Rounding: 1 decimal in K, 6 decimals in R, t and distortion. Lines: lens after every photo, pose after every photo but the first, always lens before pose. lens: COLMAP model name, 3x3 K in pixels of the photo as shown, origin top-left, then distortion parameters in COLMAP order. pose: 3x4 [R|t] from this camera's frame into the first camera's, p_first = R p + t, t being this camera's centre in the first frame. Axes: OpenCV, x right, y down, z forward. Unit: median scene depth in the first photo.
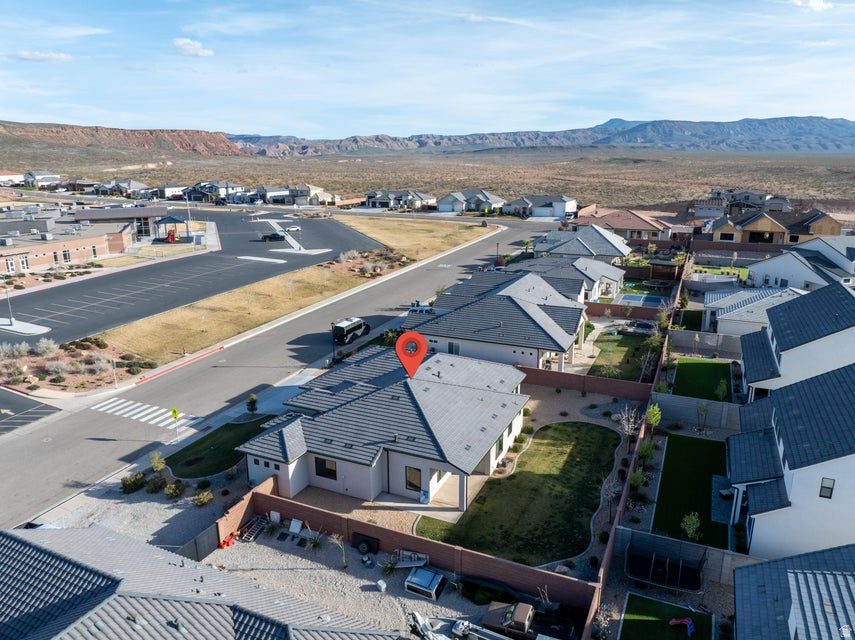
lens RADIAL K [[602.8, 0, 427.5], [0, 602.8, 320.0], [0, 0, 1]] dist [-0.042309, 0.004215]
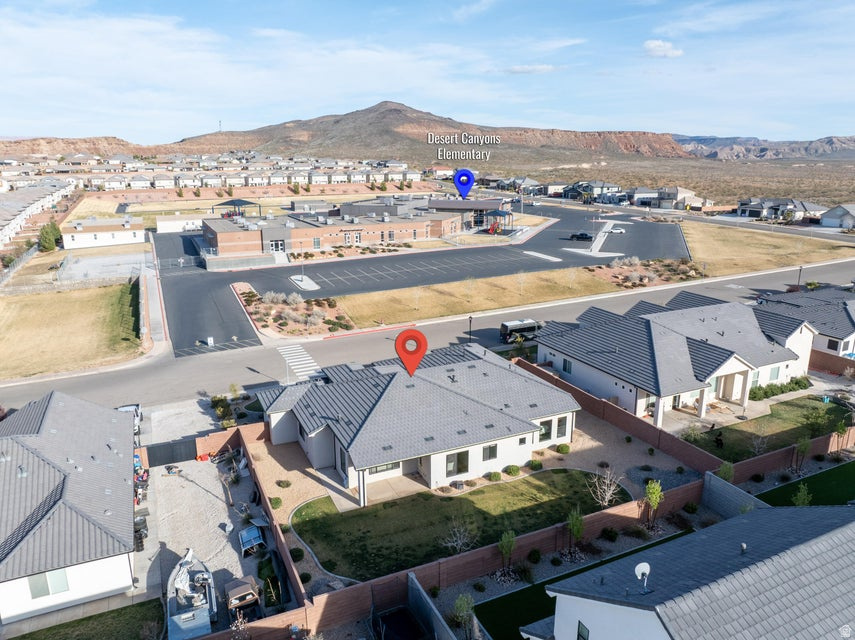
lens RADIAL K [[599.9, 0, 427.5], [0, 599.9, 320.0], [0, 0, 1]] dist [-0.037170, 0.013250]
pose [[0.765667, 0.168176, -0.620863, 0.243911], [-0.169114, 0.983891, 0.057954, -0.021279], [0.620608, 0.060623, 0.781774, 0.094470]]
